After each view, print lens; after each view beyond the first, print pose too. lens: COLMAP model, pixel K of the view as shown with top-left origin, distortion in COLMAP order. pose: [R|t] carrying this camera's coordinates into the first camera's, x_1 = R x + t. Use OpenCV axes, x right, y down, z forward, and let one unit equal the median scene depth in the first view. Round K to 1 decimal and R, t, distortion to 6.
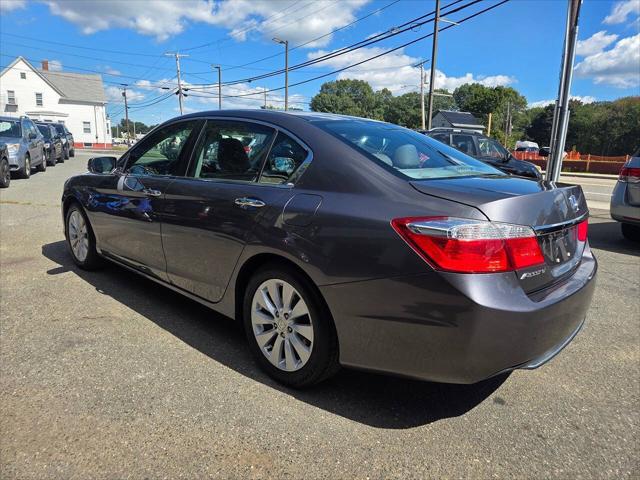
lens RADIAL K [[437.3, 0, 322.2], [0, 437.3, 237.1], [0, 0, 1]] dist [0.054214, -0.045869]
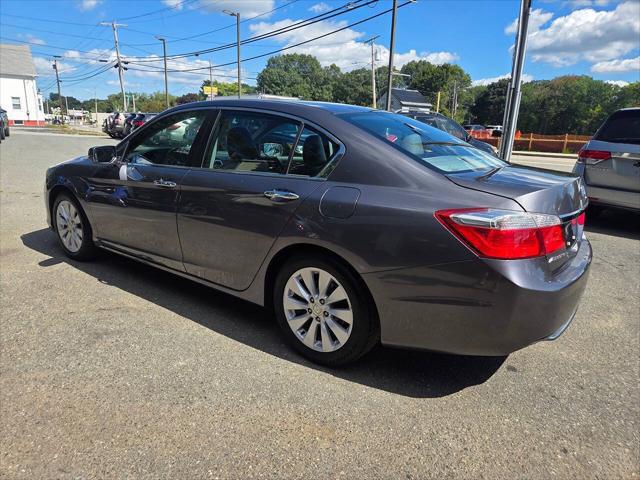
lens RADIAL K [[437.3, 0, 313.5], [0, 437.3, 248.9], [0, 0, 1]] dist [0.054214, -0.045869]
pose [[0.994934, -0.026562, 0.096961, -0.144816], [0.019355, 0.997031, 0.074524, -0.019892], [-0.098653, -0.072270, 0.992494, -0.033826]]
